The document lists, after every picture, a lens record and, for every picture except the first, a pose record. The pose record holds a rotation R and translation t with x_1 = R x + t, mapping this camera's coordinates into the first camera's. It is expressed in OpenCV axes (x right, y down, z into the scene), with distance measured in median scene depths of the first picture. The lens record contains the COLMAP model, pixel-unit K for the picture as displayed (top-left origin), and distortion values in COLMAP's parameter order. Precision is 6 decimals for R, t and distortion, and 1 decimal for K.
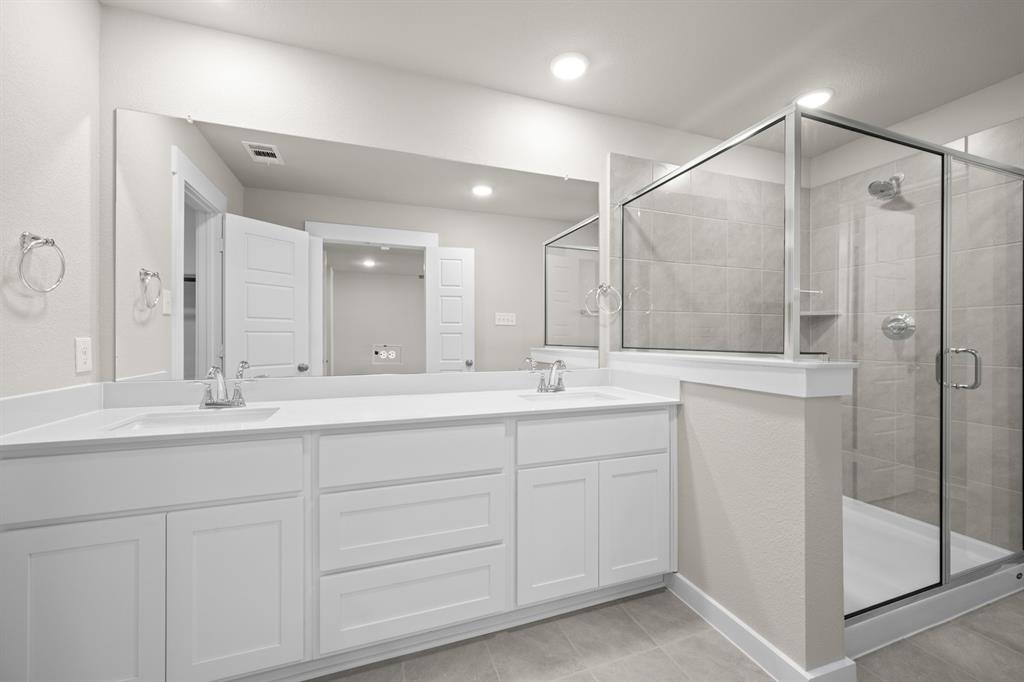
lens RADIAL K [[402.9, 0, 513.9], [0, 402.9, 337.6], [0, 0, 1]] dist [0.000758, -0.000357]
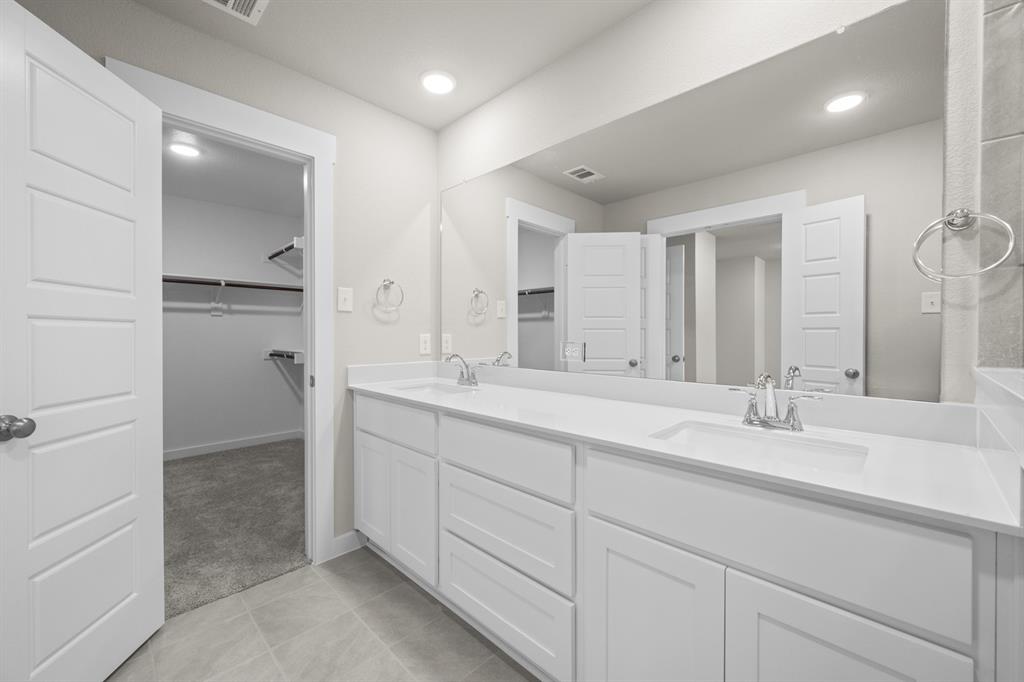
lens RADIAL K [[402.9, 0, 514.2], [0, 402.9, 339.4], [0, 0, 1]] dist [0.000758, -0.000357]
pose [[0.435943, 0.010738, -0.899910, 0.432833], [-0.000903, 0.999934, 0.011494, 0.002290], [0.899974, -0.004198, 0.435924, 0.404572]]
